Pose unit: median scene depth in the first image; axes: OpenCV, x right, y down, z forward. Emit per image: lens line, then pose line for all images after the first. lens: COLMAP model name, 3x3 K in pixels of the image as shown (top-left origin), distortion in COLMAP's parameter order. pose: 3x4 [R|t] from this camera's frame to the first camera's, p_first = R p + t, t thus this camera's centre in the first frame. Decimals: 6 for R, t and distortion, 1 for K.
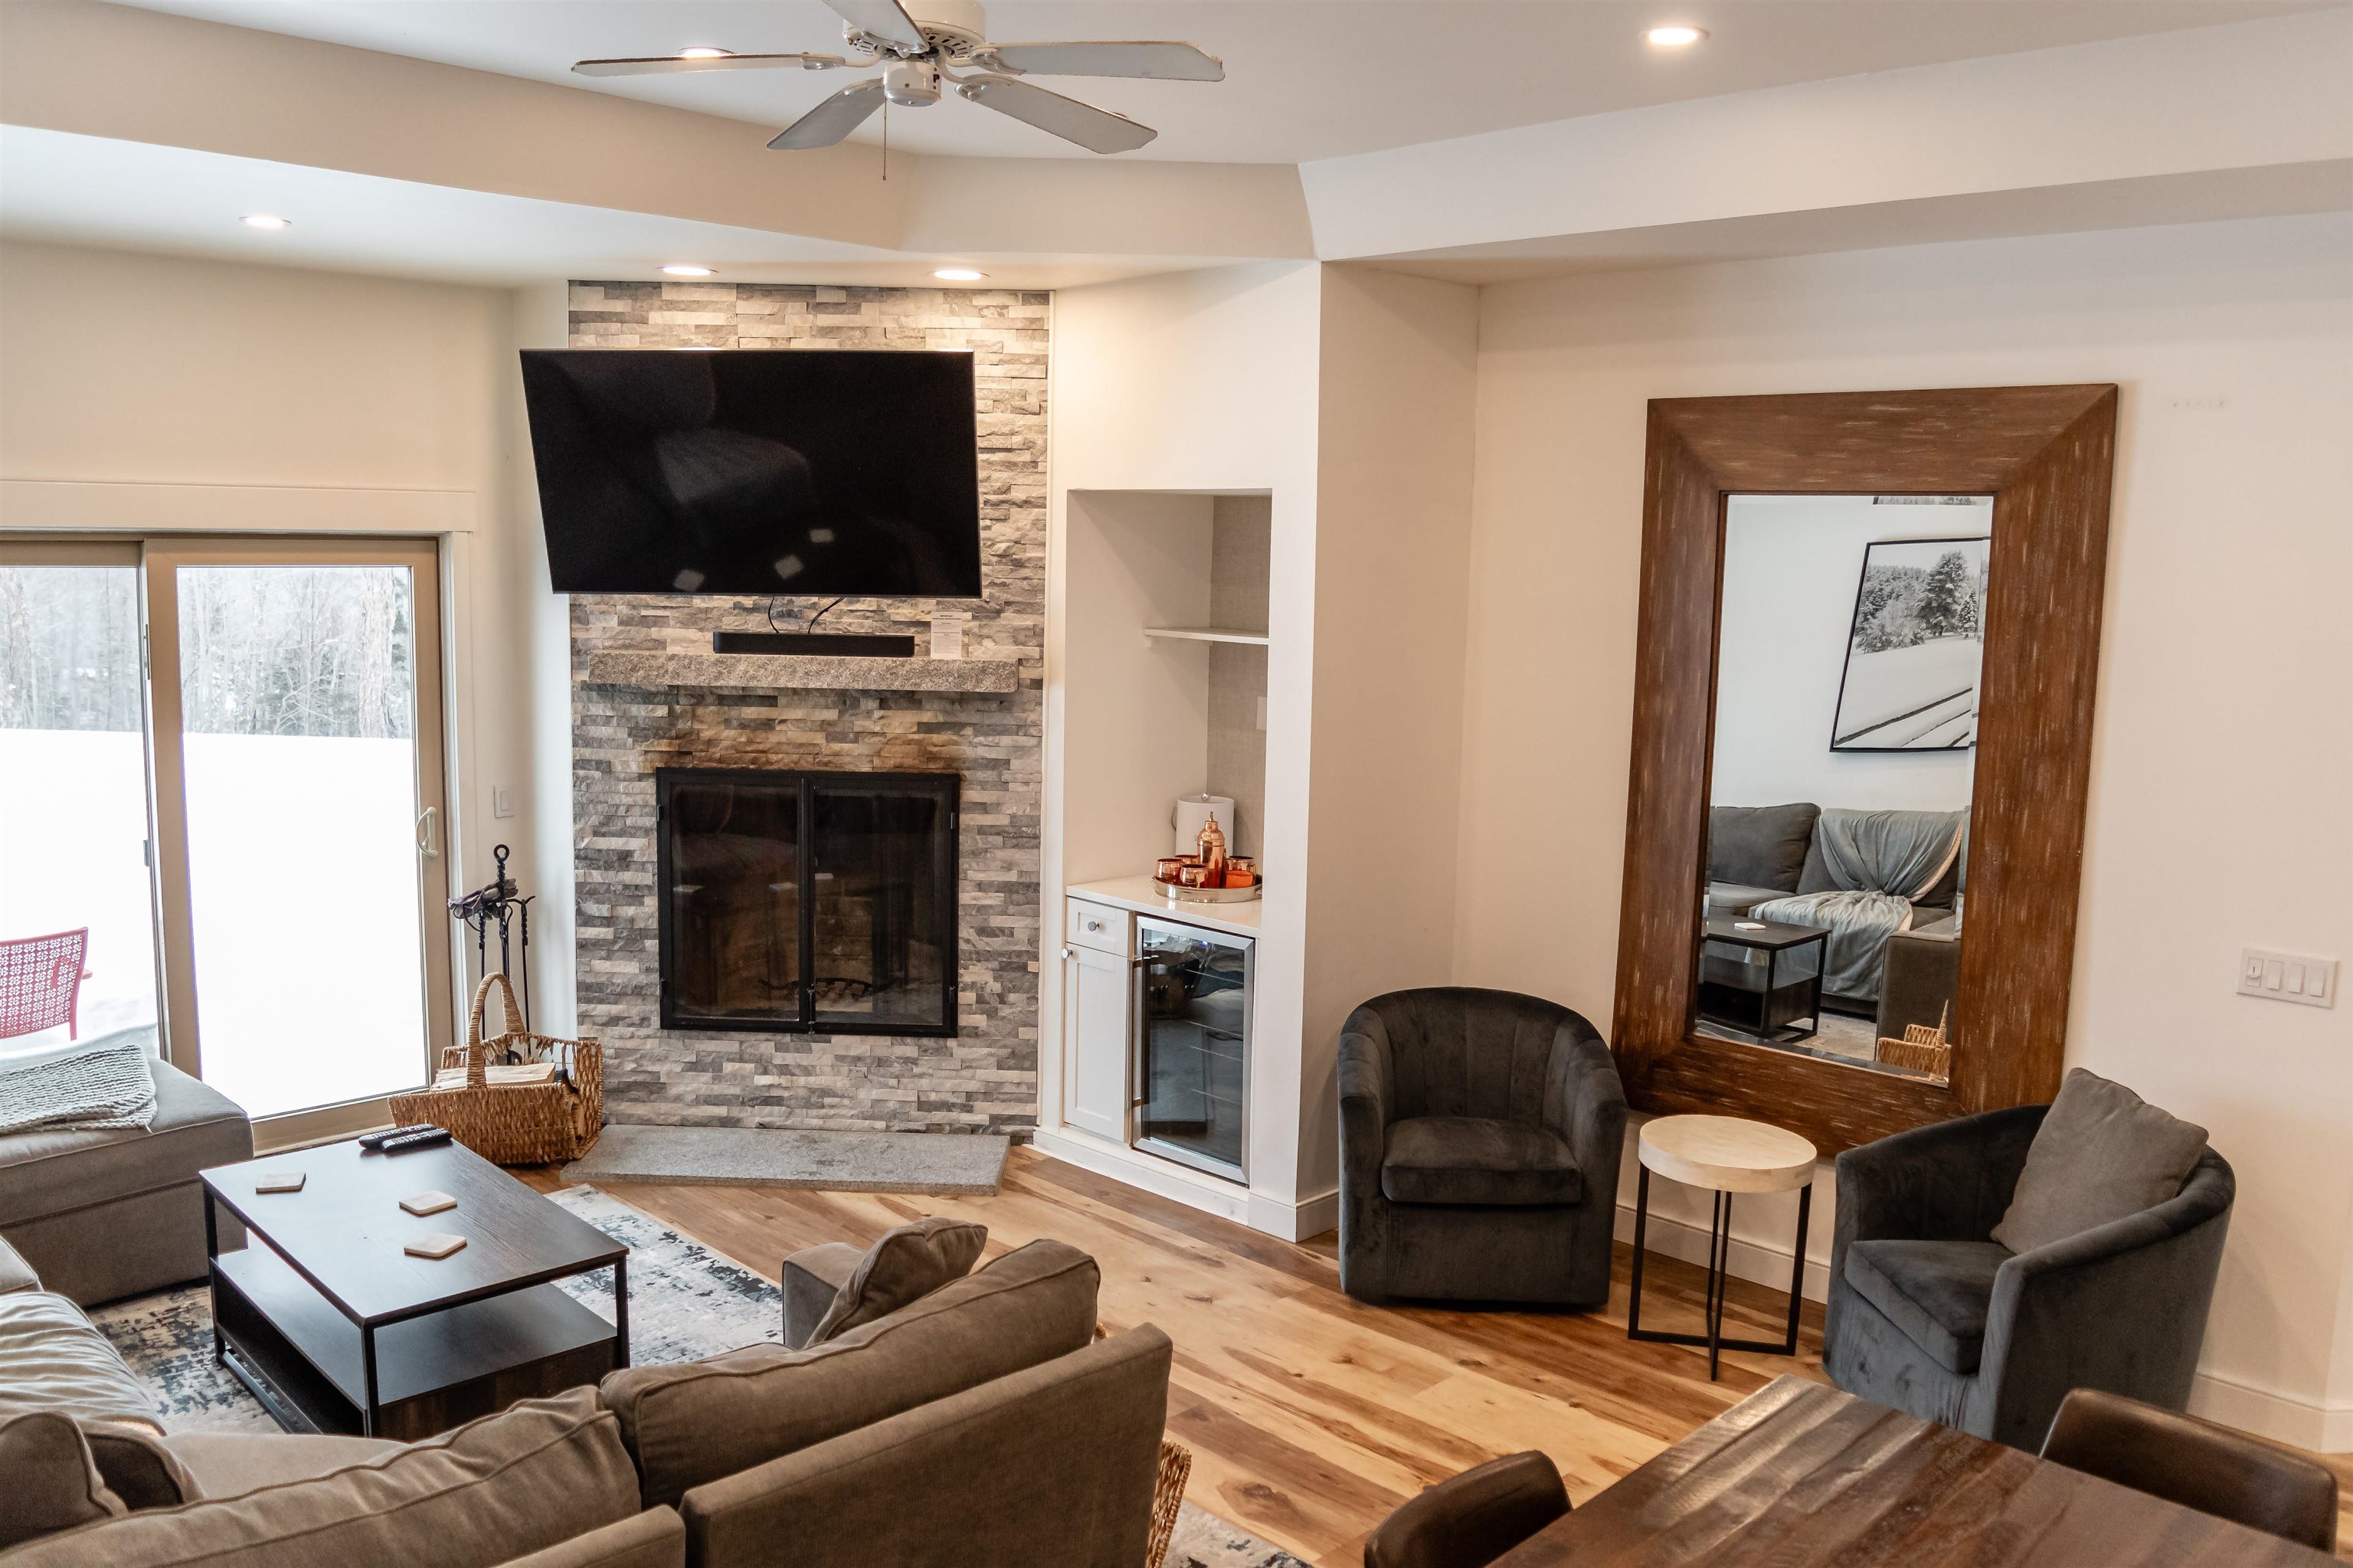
lens RADIAL K [[1847.1, 0, 1176.5], [0, 1847.1, 784.0], [0, 0, 1]] dist [-0.095219, 0.012708]
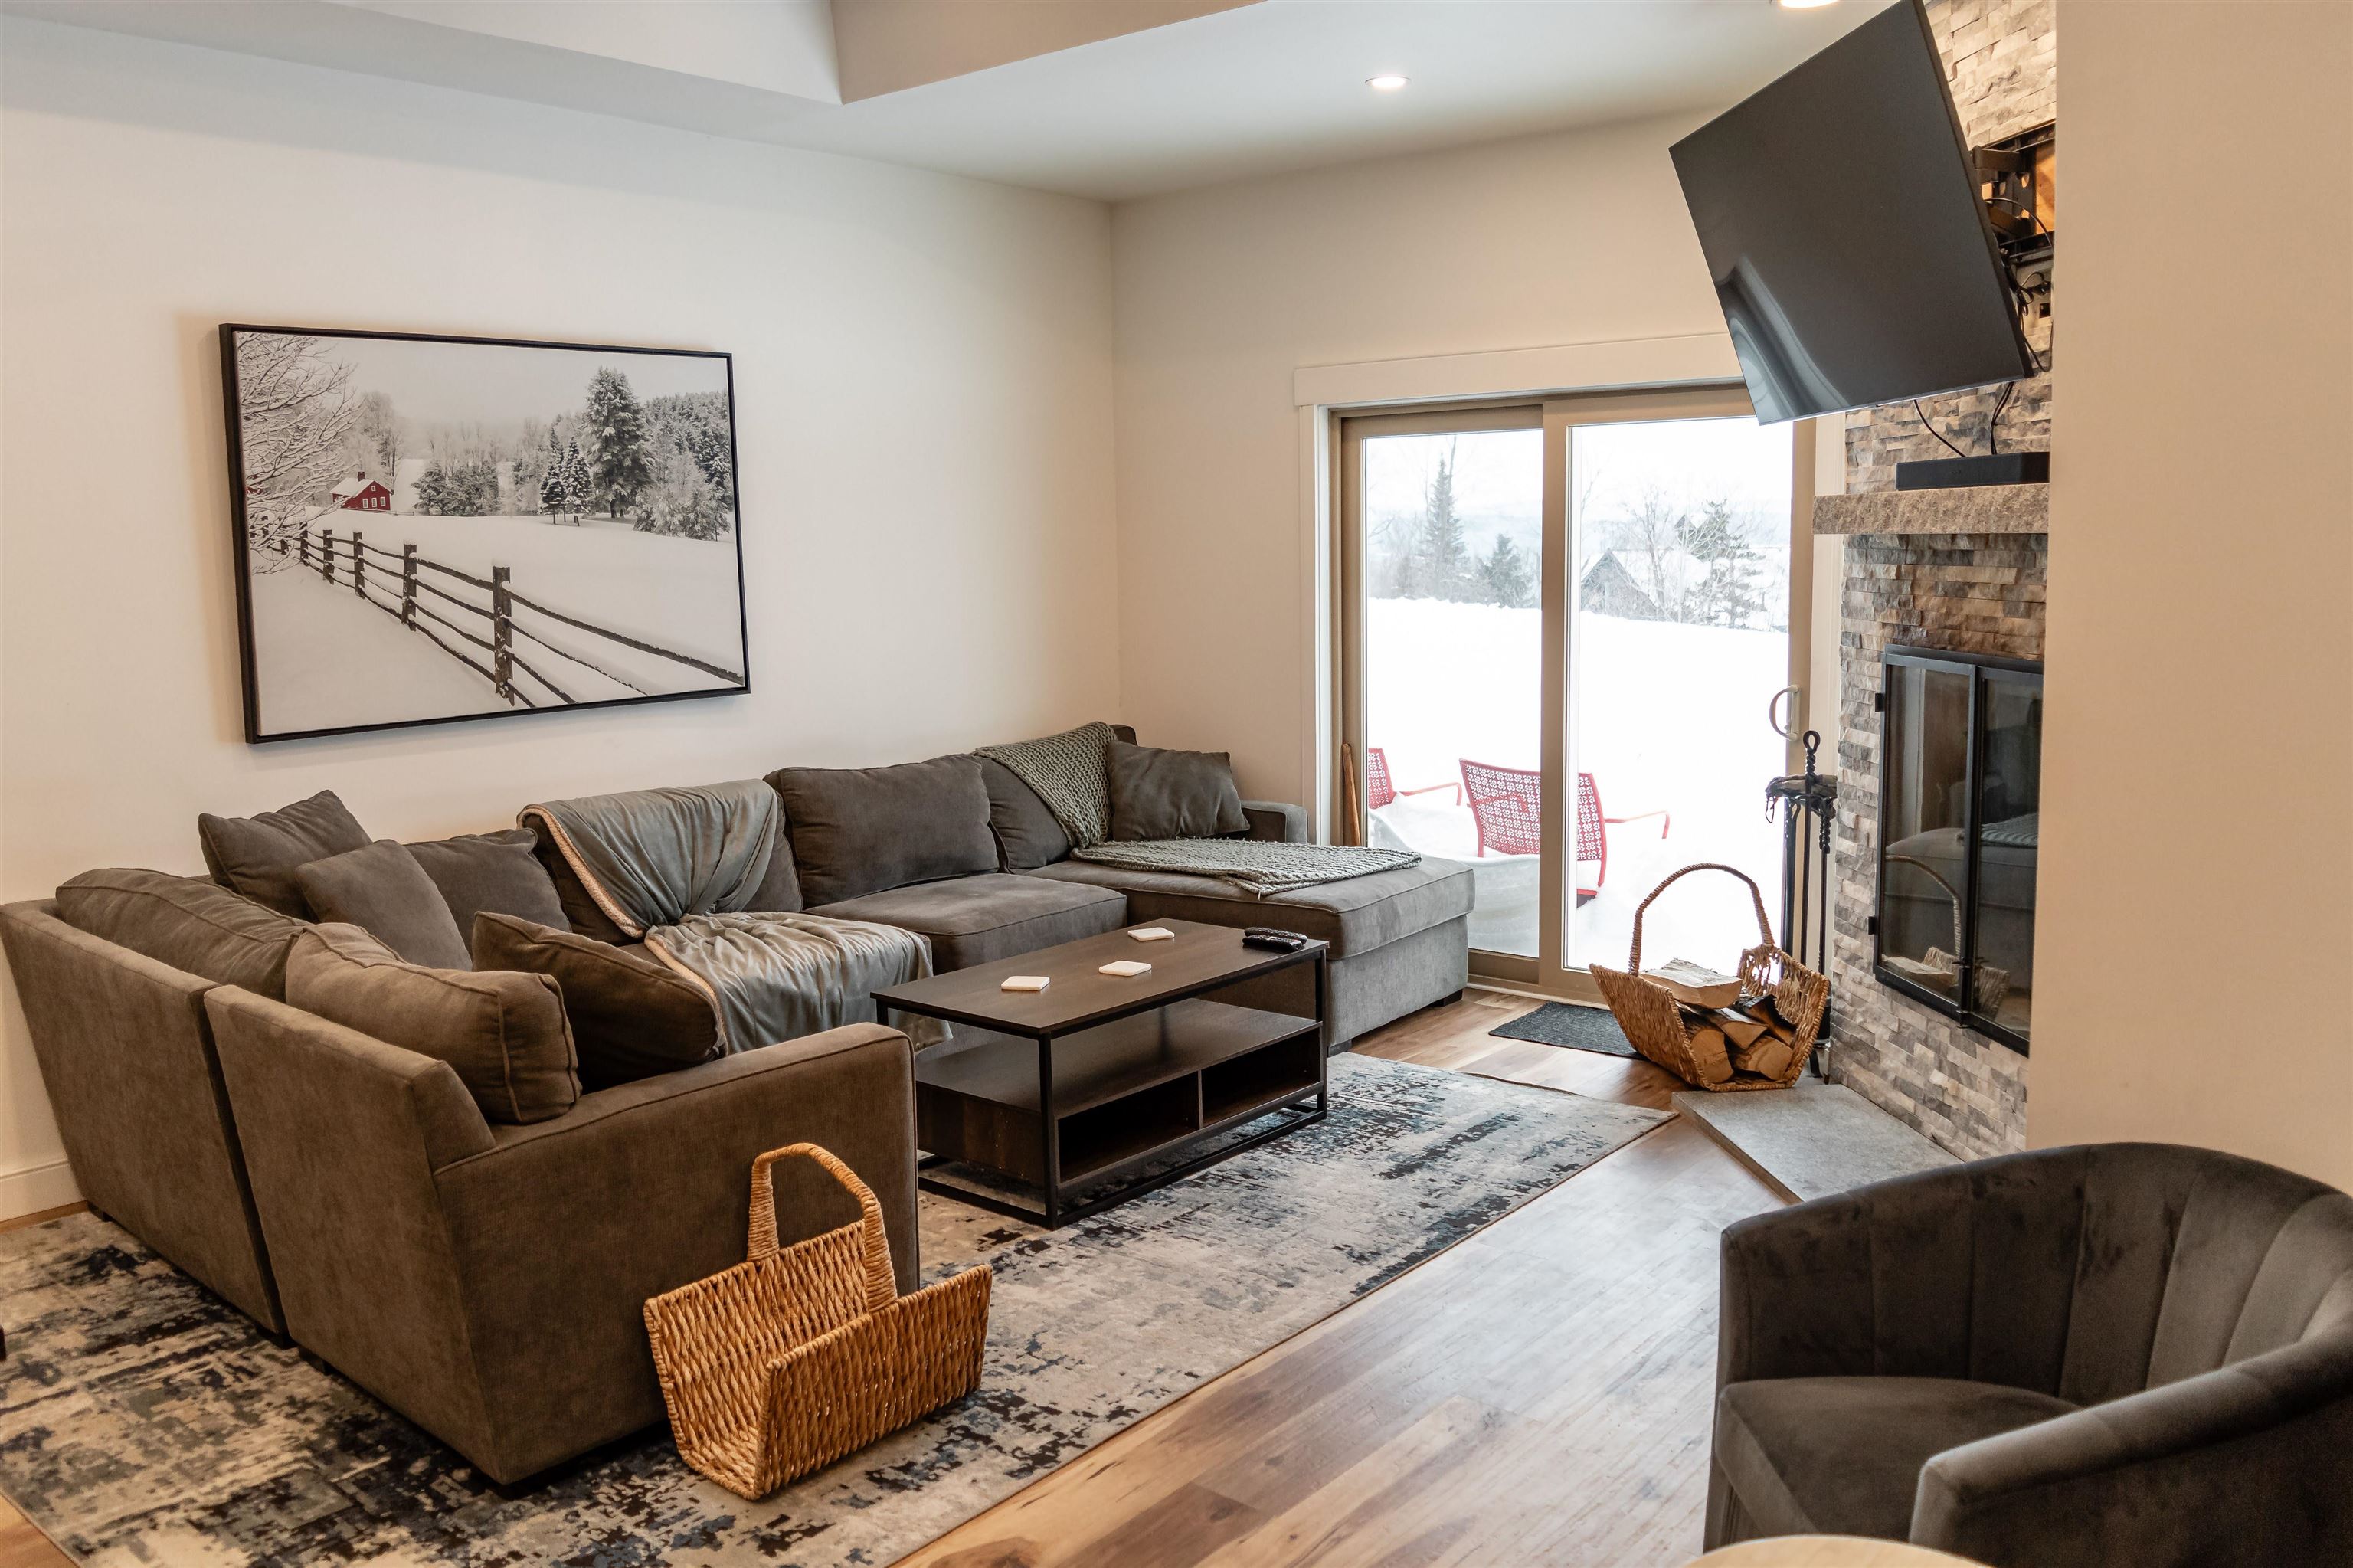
lens RADIAL K [[1847.1, 0, 1176.5], [0, 1847.1, 784.0], [0, 0, 1]] dist [-0.095219, 0.012708]
pose [[0.088452, 0.103753, -0.990662, 0.467486], [-0.107976, 0.989698, 0.094012, 0.009683], [0.990211, 0.098652, 0.098744, 0.629565]]
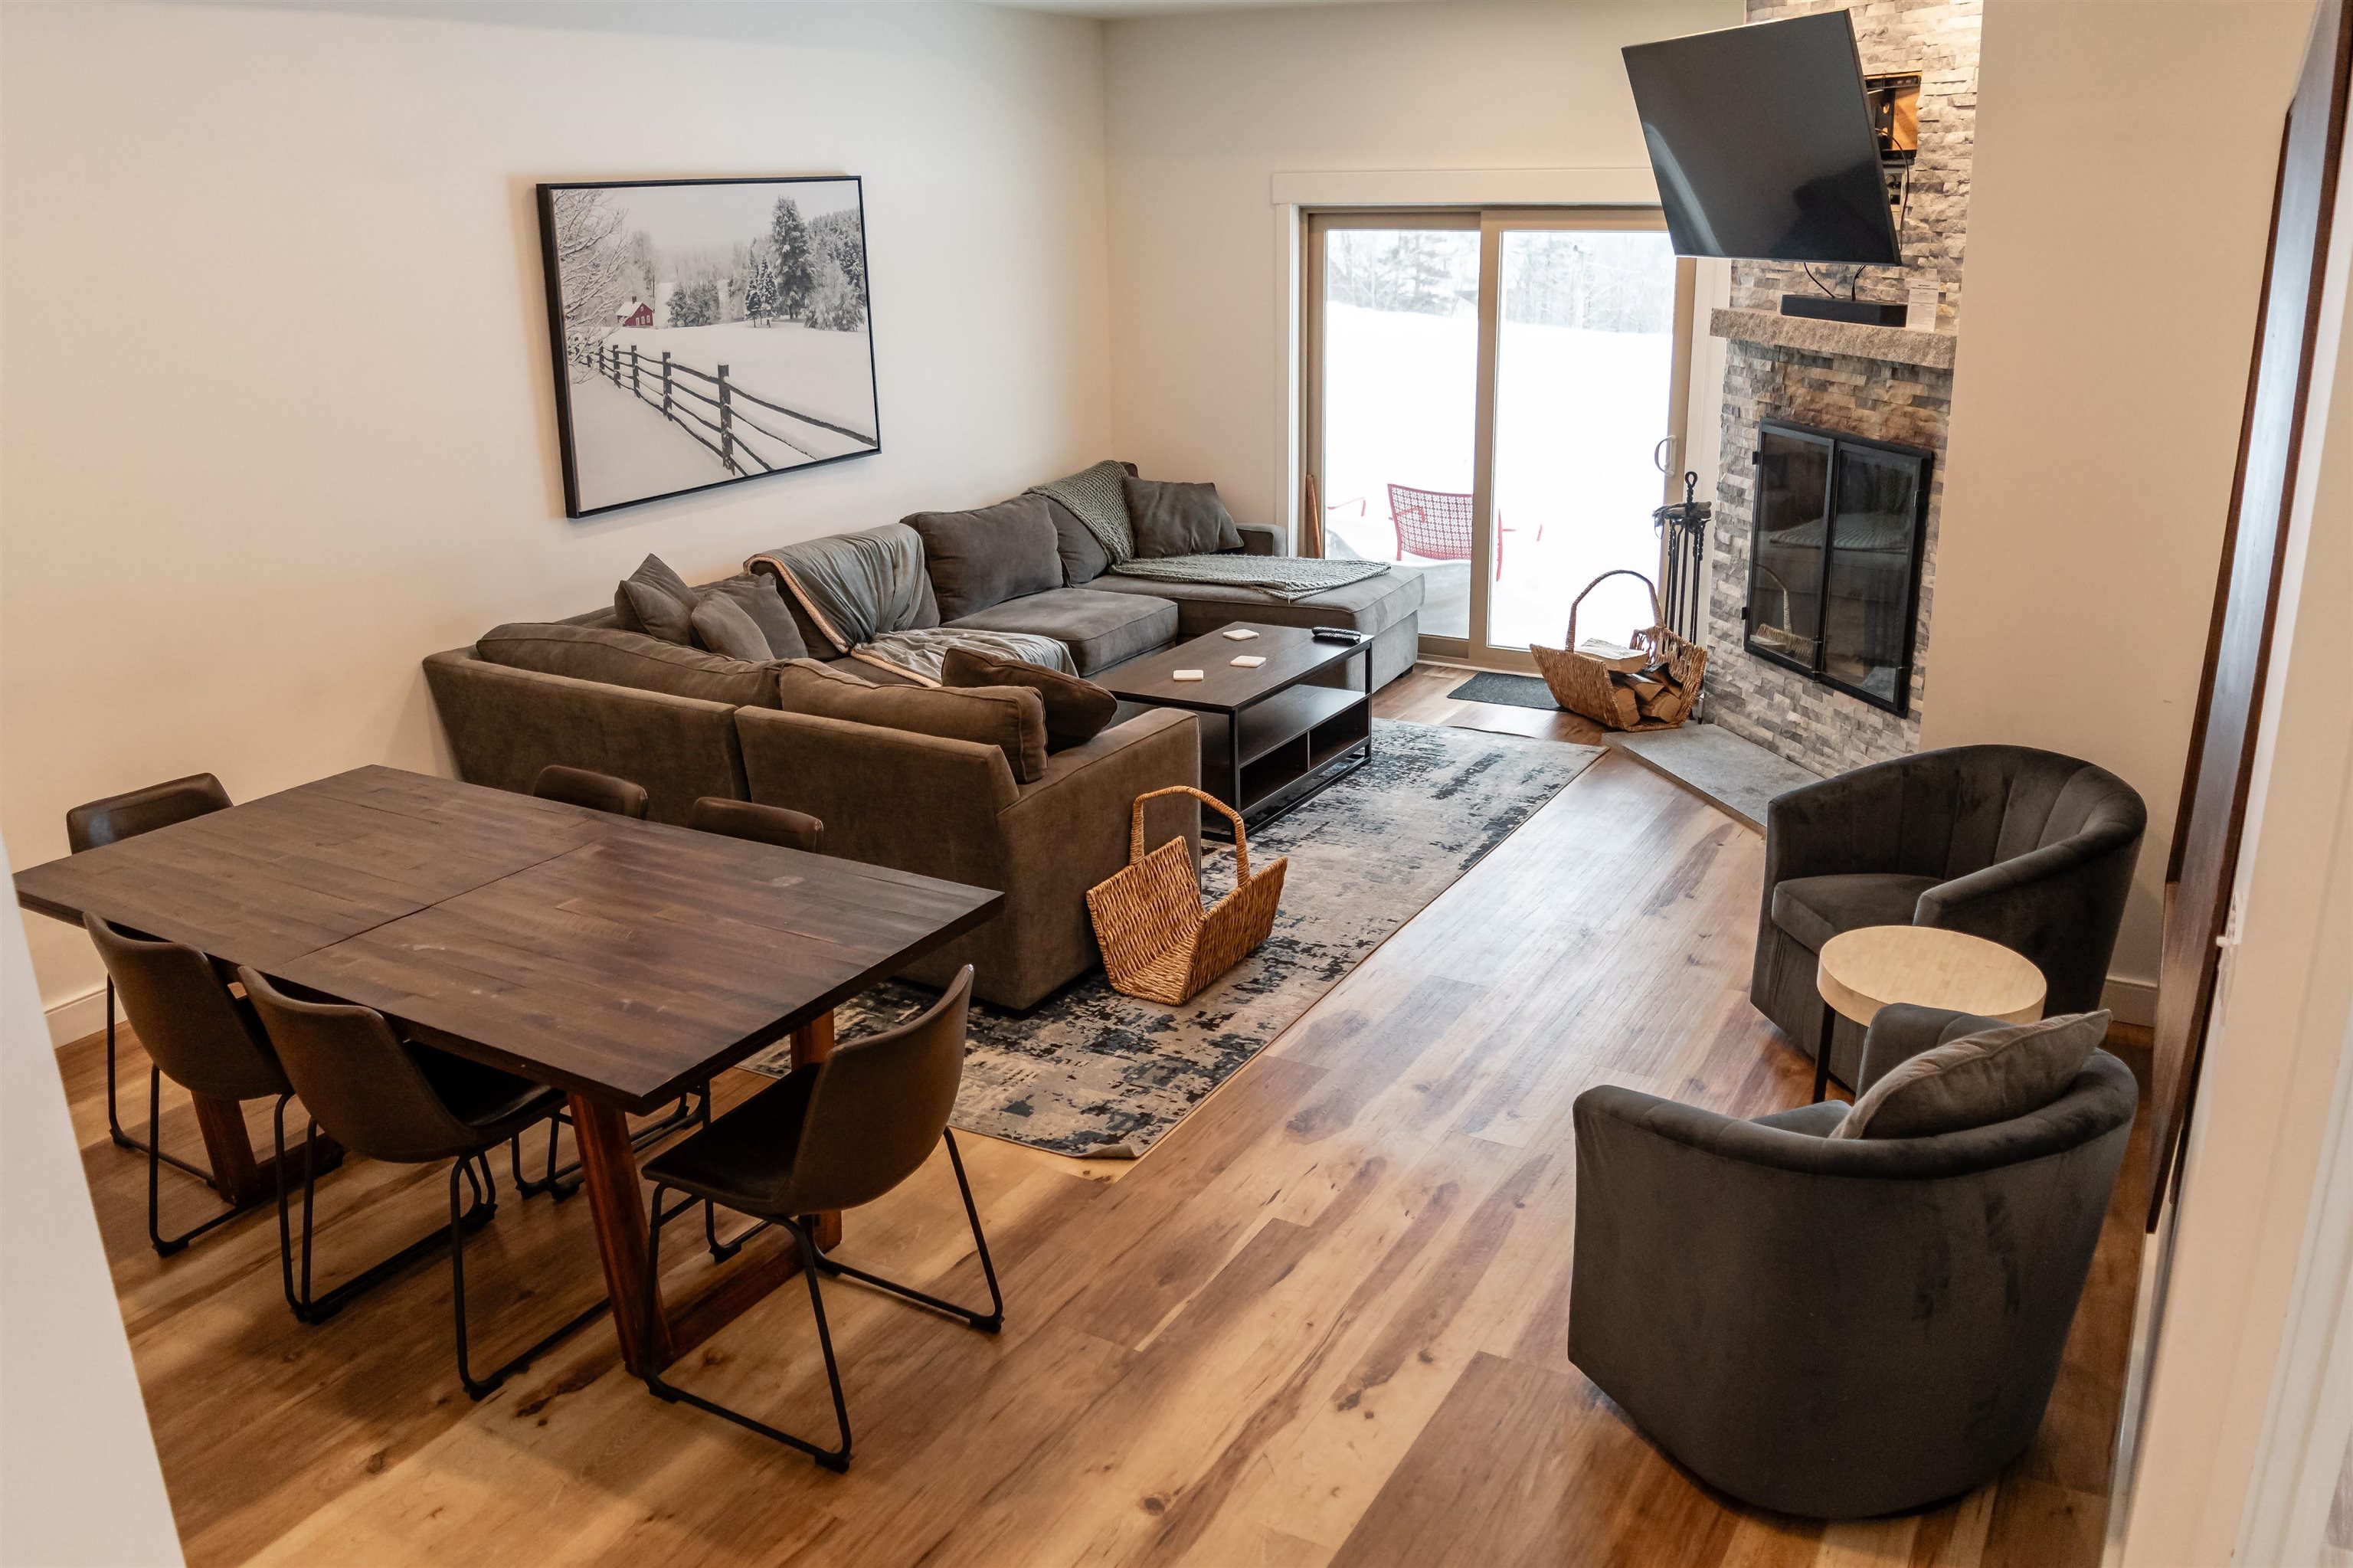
lens RADIAL K [[1847.1, 0, 1176.5], [0, 1847.1, 784.0], [0, 0, 1]] dist [-0.095219, 0.012708]
pose [[0.261633, 0.269089, -0.926897, 0.714753], [-0.102058, 0.962678, 0.250669, -0.035749], [0.959756, 0.029014, 0.279331, 0.354522]]
